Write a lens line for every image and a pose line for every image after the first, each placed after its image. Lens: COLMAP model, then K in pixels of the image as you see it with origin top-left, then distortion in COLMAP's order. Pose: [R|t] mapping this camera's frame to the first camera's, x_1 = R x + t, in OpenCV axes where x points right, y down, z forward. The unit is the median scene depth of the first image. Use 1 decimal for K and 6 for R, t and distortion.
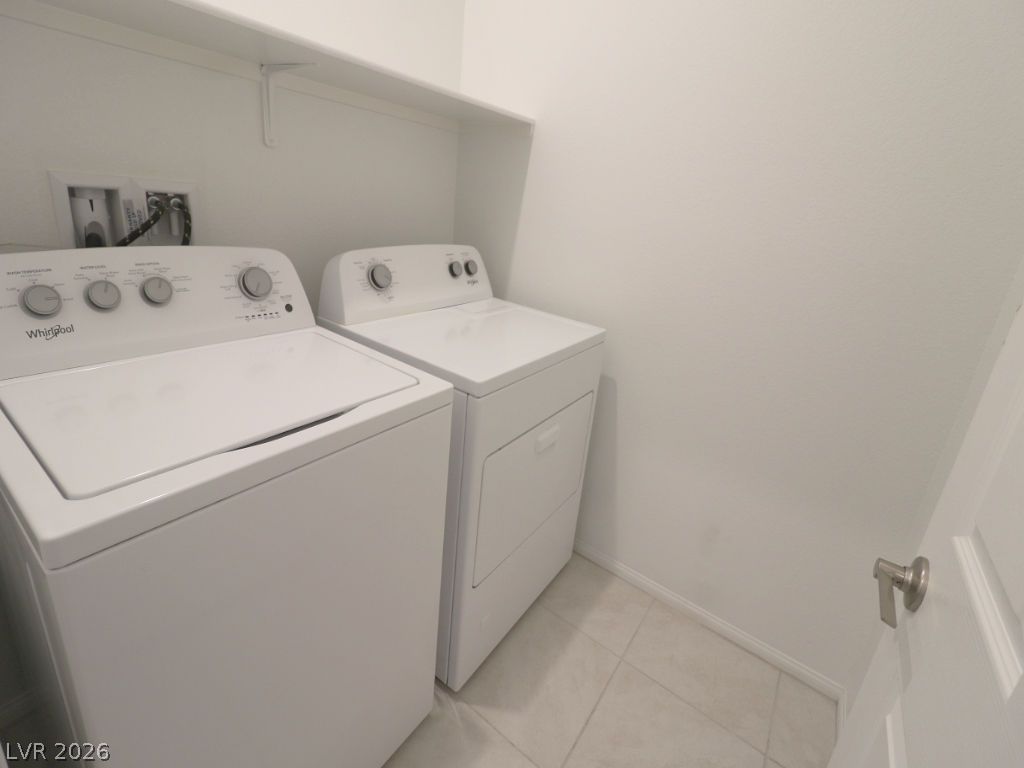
lens RADIAL K [[474.9, 0, 517.8], [0, 474.9, 382.4], [0, 0, 1]] dist [-0.001321, -0.000344]
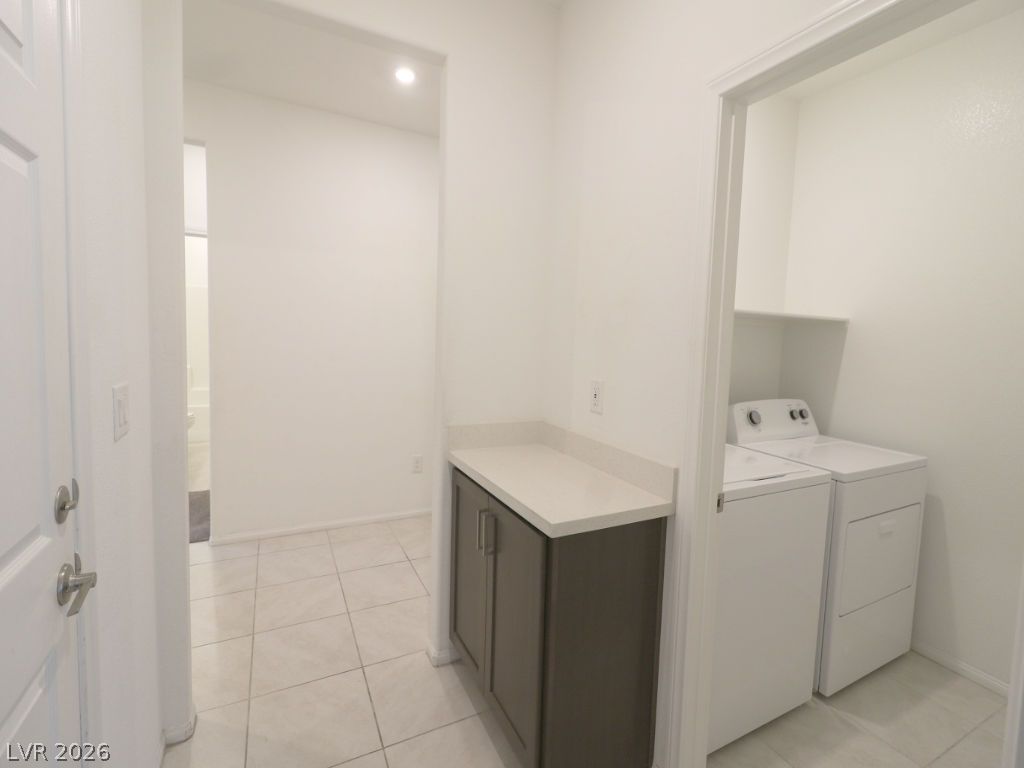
lens RADIAL K [[474.9, 0, 517.8], [0, 474.9, 382.4], [0, 0, 1]] dist [-0.001321, -0.000344]
pose [[0.883664, -0.022699, -0.467572, -0.210405], [-0.123055, 0.952433, -0.278798, 0.205781], [0.451659, 0.303900, 0.838838, -0.739032]]
